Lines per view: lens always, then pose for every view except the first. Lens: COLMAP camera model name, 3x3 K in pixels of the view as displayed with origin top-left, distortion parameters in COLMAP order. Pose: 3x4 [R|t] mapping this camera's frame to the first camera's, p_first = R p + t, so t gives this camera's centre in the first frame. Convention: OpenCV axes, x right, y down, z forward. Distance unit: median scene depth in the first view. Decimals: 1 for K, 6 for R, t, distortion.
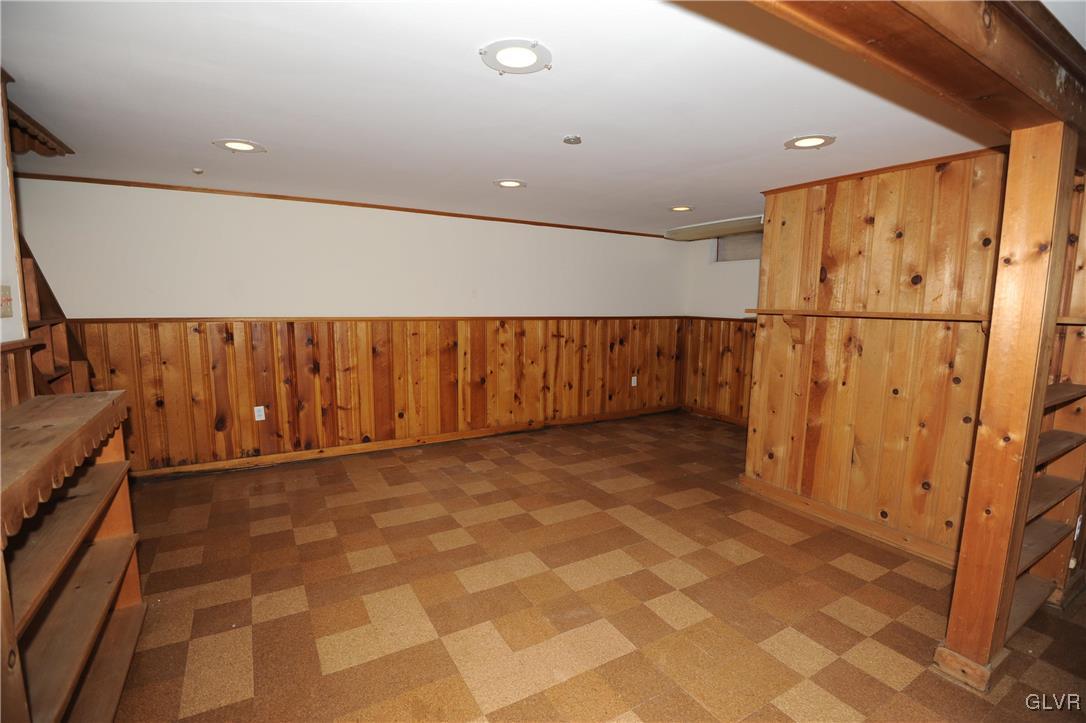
lens RADIAL K [[499.4, 0, 543.0], [0, 499.4, 361.5], [0, 0, 1]] dist [0.000673, 0.000011]
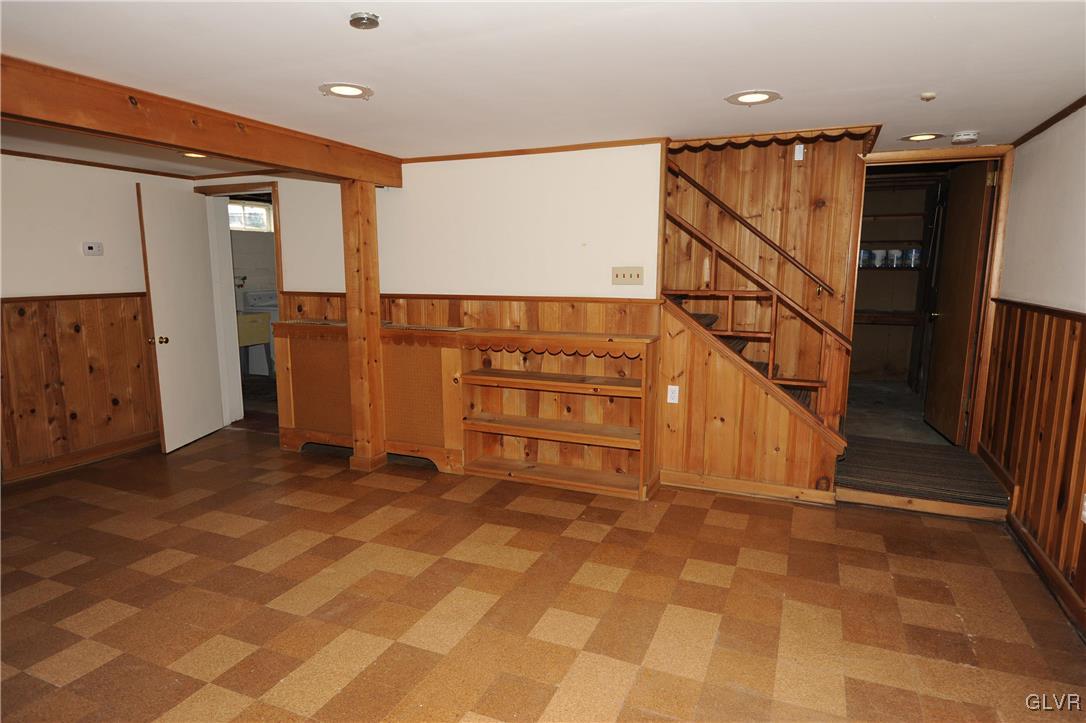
lens RADIAL K [[638.7, 0, 543.0], [0, 638.7, 361.5], [0, 0, 1]] dist [-0.001942, -0.000679]
pose [[-0.807745, 0.073936, -0.584878, 0.367229], [-0.087378, 0.966132, 0.242804, -0.231940], [0.583021, 0.247229, -0.773928, 1.788066]]
